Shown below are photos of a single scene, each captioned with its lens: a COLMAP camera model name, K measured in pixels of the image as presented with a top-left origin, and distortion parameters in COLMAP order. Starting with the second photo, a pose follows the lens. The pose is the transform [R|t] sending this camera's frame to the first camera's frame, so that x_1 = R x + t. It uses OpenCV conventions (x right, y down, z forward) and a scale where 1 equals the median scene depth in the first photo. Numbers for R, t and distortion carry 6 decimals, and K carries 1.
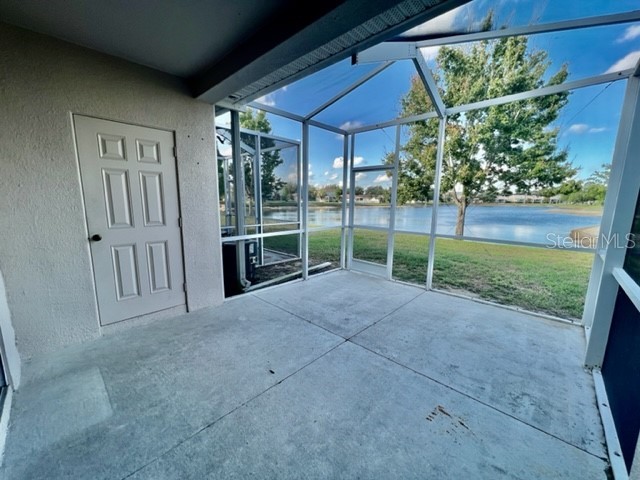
lens RADIAL K [[254.8, 0, 321.6], [0, 254.8, 240.6], [0, 0, 1]] dist [0.000046, 0.000046]
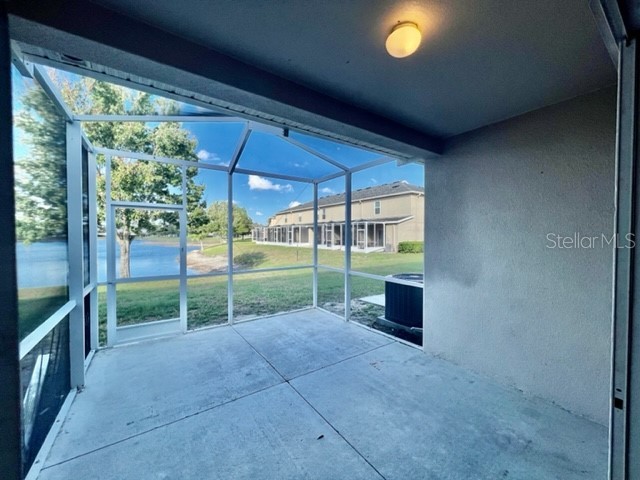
lens RADIAL K [[254.8, 0, 321.6], [0, 254.8, 240.6], [0, 0, 1]] dist [0.000046, 0.000046]
pose [[0.214183, -0.031303, 0.976292, -0.667150], [0.156265, 0.987712, -0.002613, -0.116467], [-0.964213, 0.153120, 0.216443, 0.426361]]
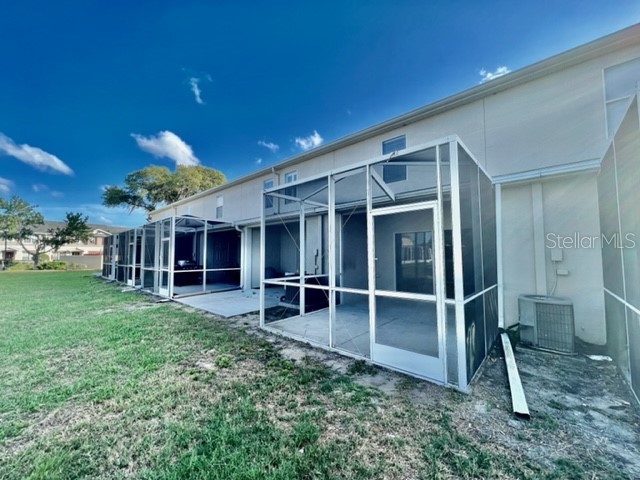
lens RADIAL K [[254.8, 0, 321.6], [0, 254.8, 240.6], [0, 0, 1]] dist [0.000046, 0.000046]
pose [[-0.999677, -0.011454, -0.022671, 0.609358], [-0.013644, 0.994999, 0.098946, -0.359205], [0.021424, 0.099224, -0.994834, 2.361501]]
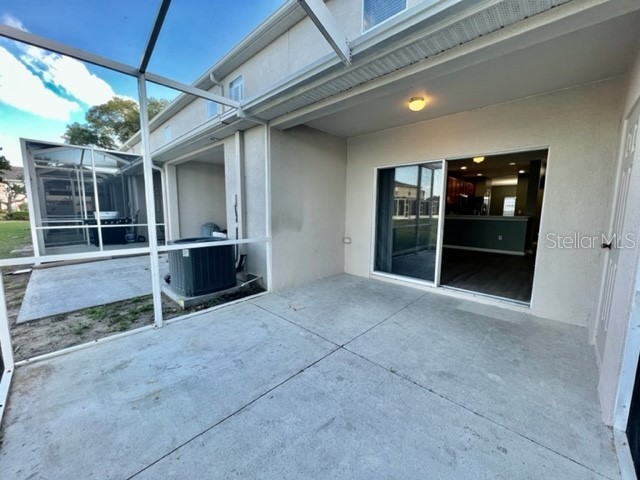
lens RADIAL K [[254.8, 0, 321.6], [0, 254.8, 240.6], [0, 0, 1]] dist [0.000046, 0.000046]
pose [[-0.999698, -0.022497, 0.009930, 0.135368], [-0.018835, 0.960126, 0.278933, -0.201404], [-0.015810, 0.278662, -0.960259, 1.400490]]
